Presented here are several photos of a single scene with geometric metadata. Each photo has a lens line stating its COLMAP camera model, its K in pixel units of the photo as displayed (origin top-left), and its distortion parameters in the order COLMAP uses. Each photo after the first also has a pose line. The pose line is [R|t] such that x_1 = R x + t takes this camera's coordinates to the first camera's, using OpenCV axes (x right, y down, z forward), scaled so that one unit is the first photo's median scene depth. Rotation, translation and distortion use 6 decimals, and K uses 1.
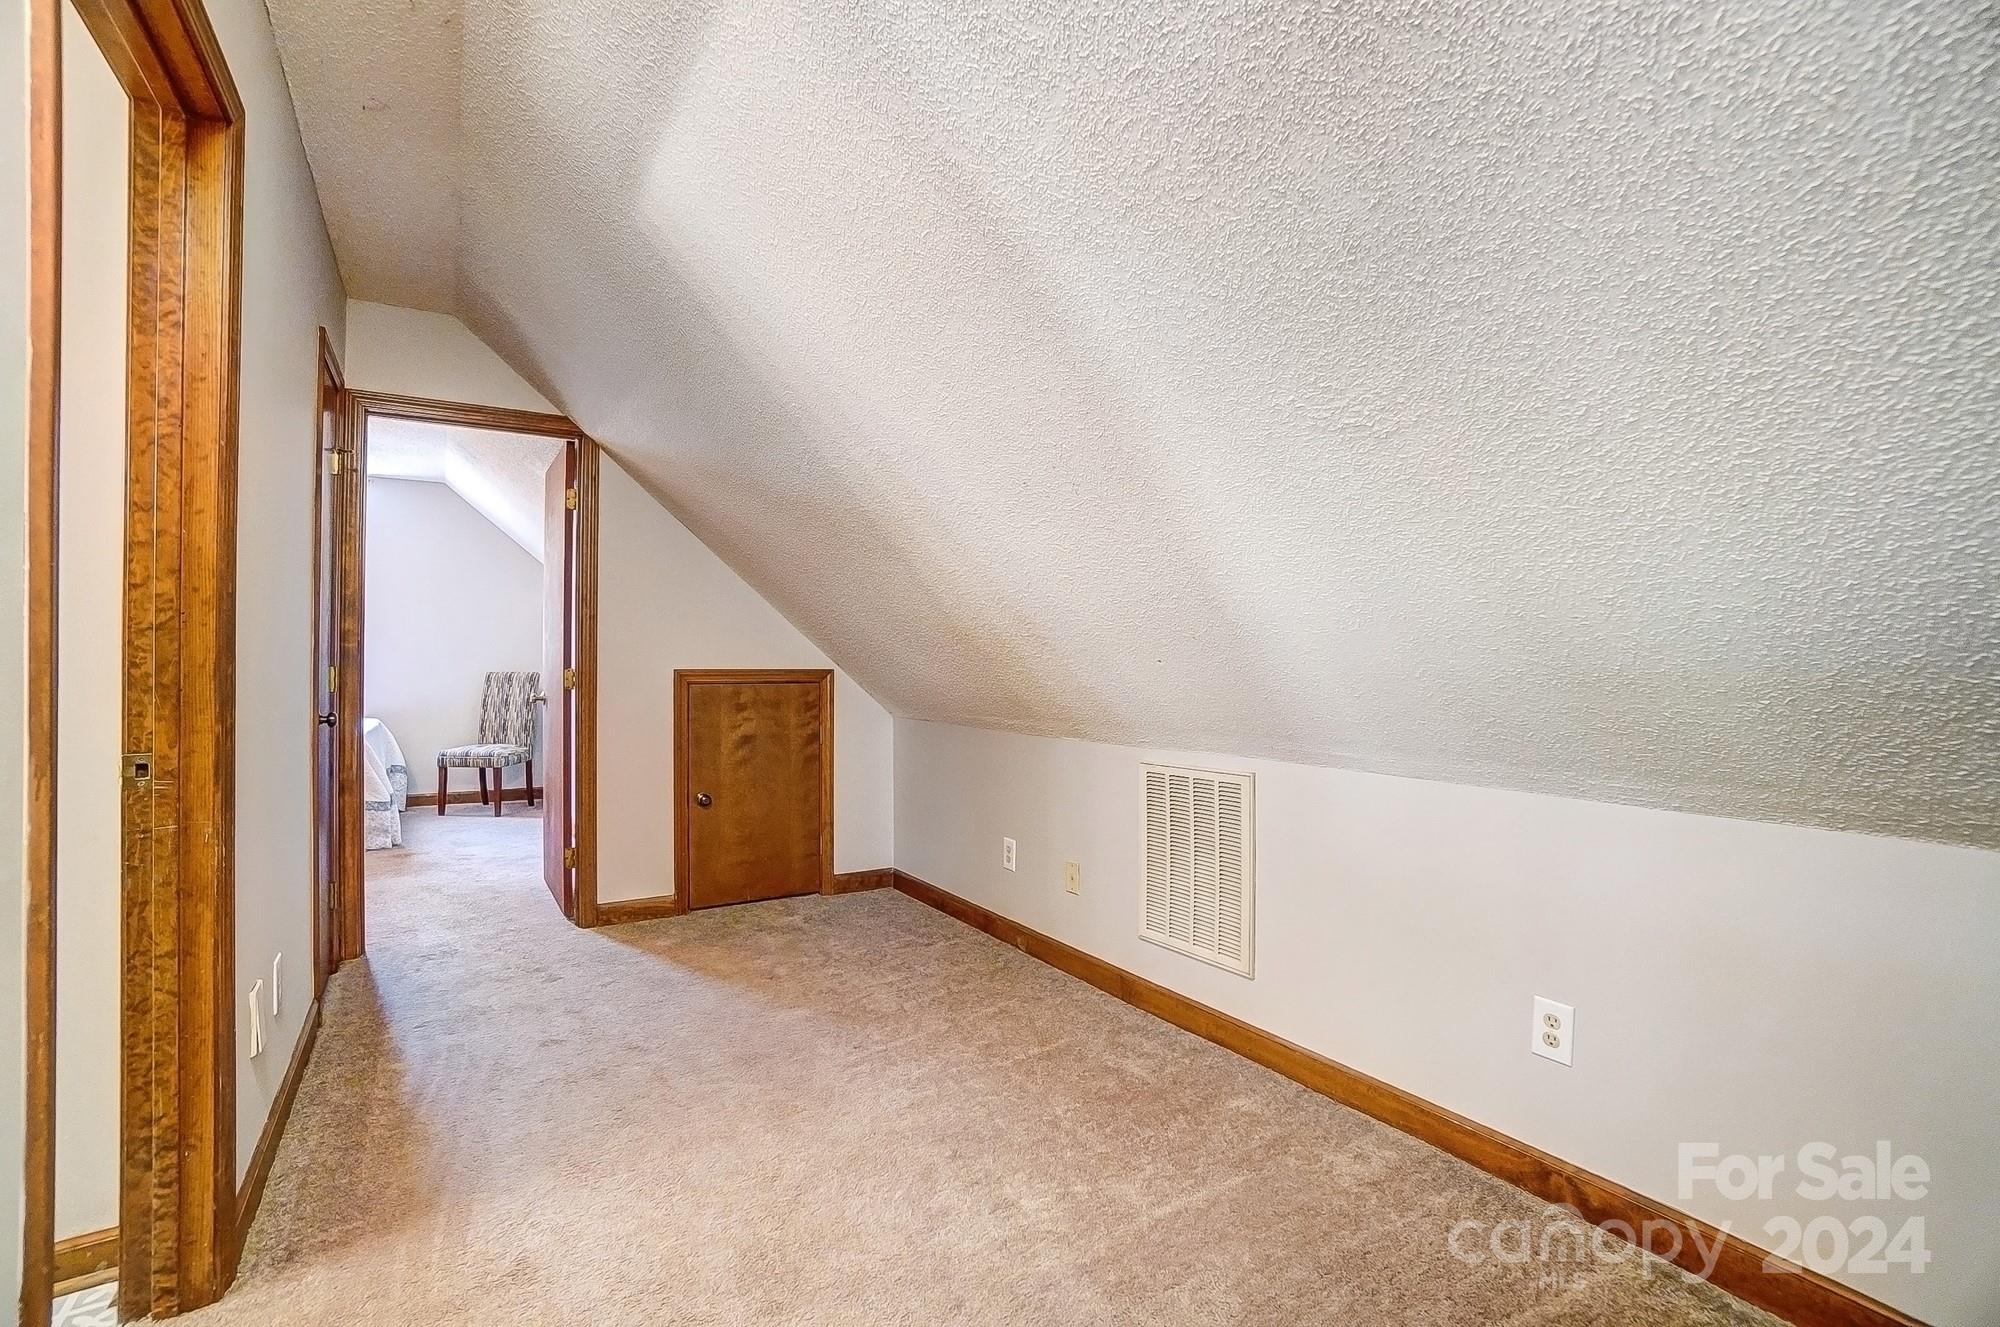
lens RADIAL K [[894.6, 0, 994.7], [0, 894.6, 664.6], [0, 0, 1]] dist [-0.042223, 0.016460]
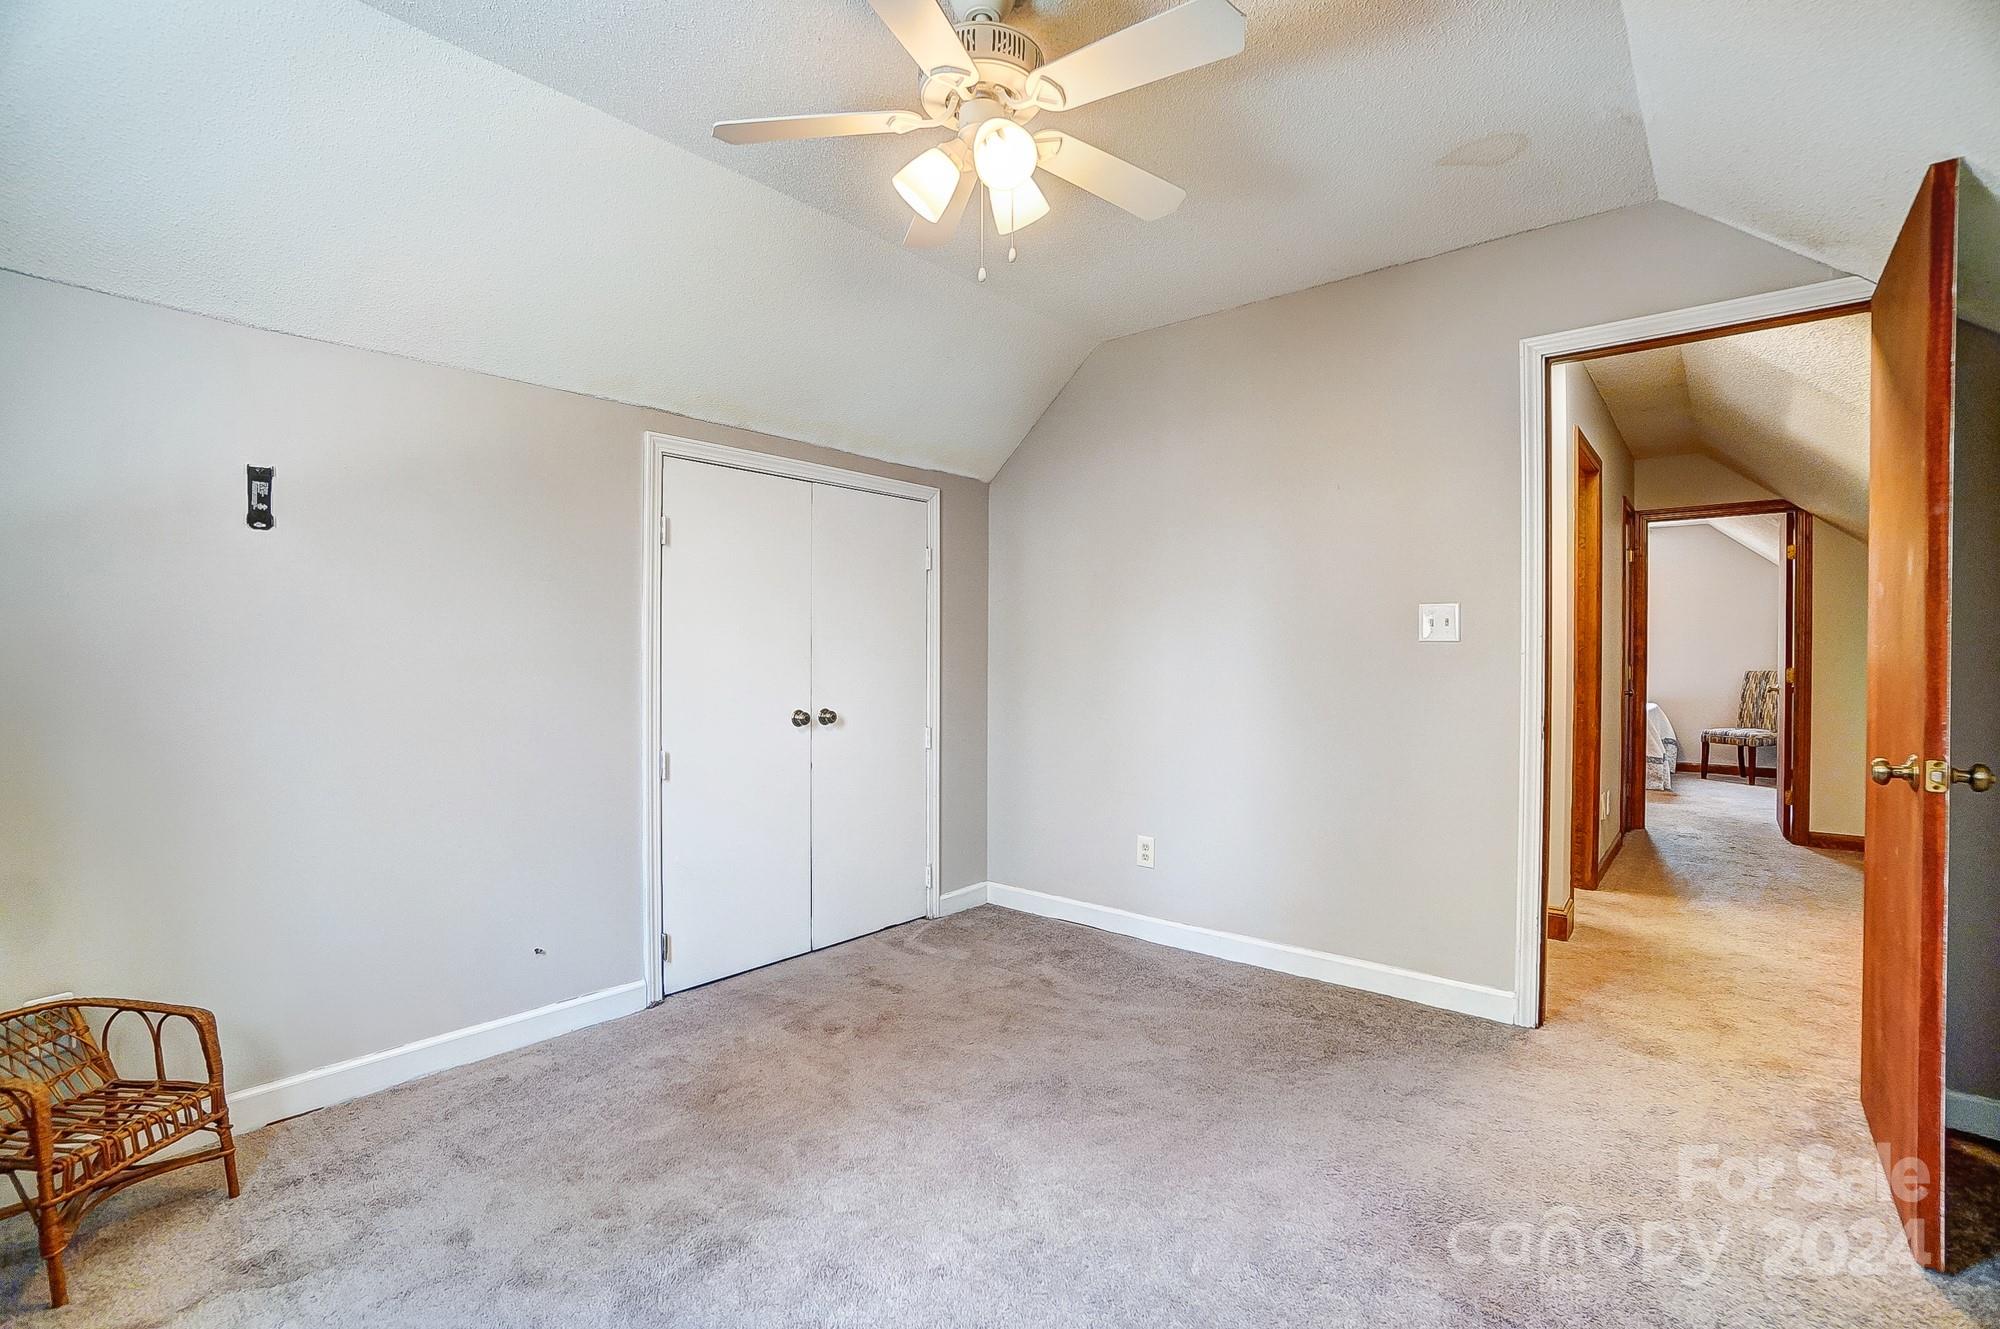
lens RADIAL K [[894.6, 0, 995.6], [0, 894.6, 677.1], [0, 0, 1]] dist [-0.042223, 0.016460]
pose [[0.307549, 0.012422, -0.951451, 0.323954], [-0.000135, 0.999915, 0.013011, 0.000890], [0.951532, -0.003873, 0.307525, -0.457766]]
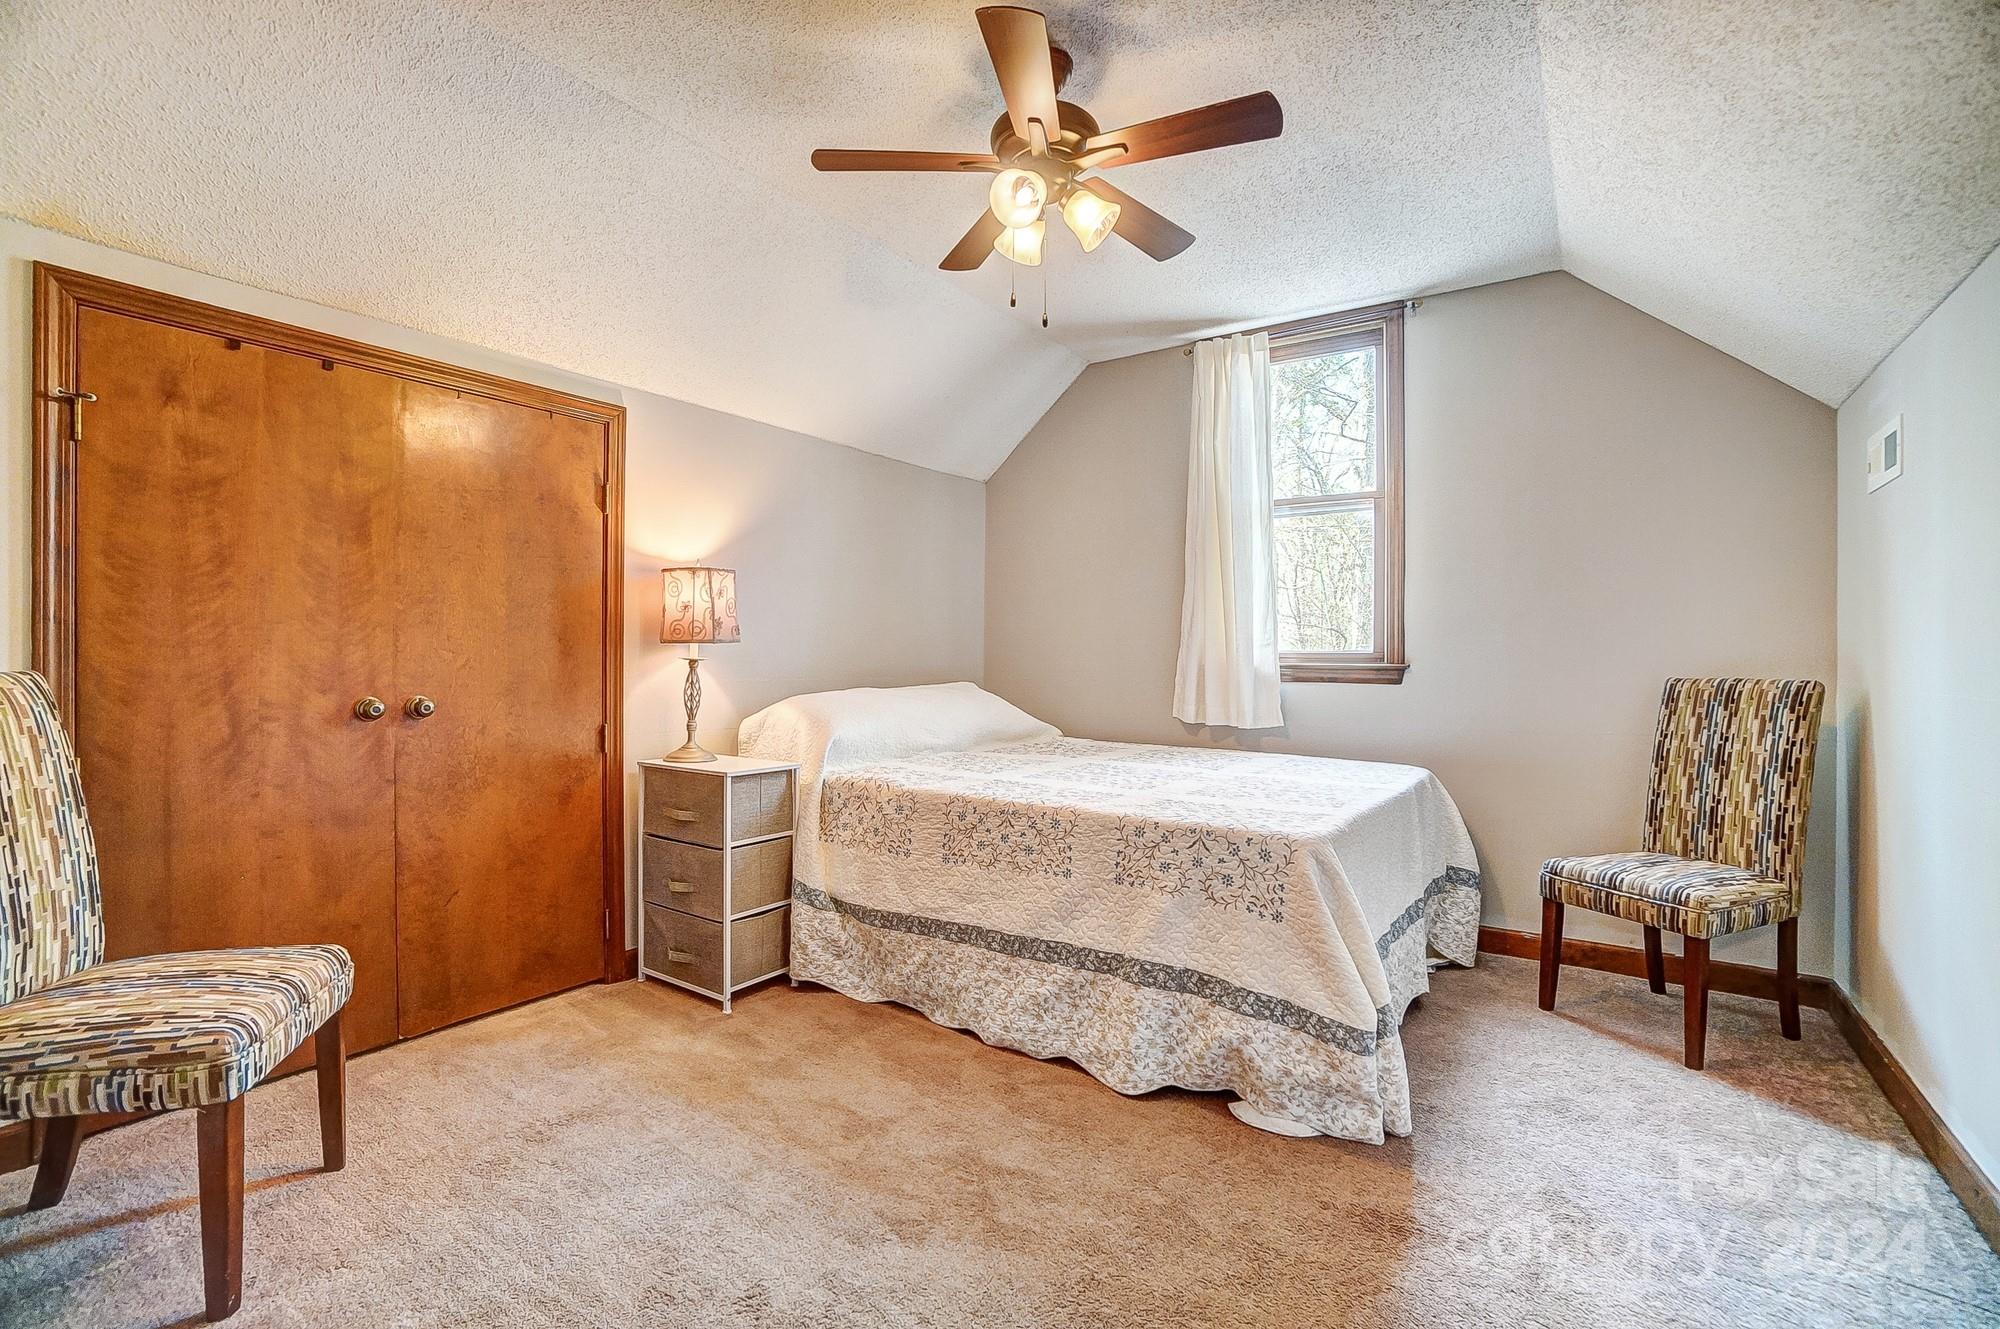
lens RADIAL K [[894.6, 0, 987.9], [0, 894.6, 652.6], [0, 0, 1]] dist [-0.042223, 0.016460]
pose [[0.385503, 0.010267, -0.922649, -0.369093], [-0.017158, 0.999845, 0.003957, -0.000281], [0.922547, 0.014306, 0.385620, 0.632062]]
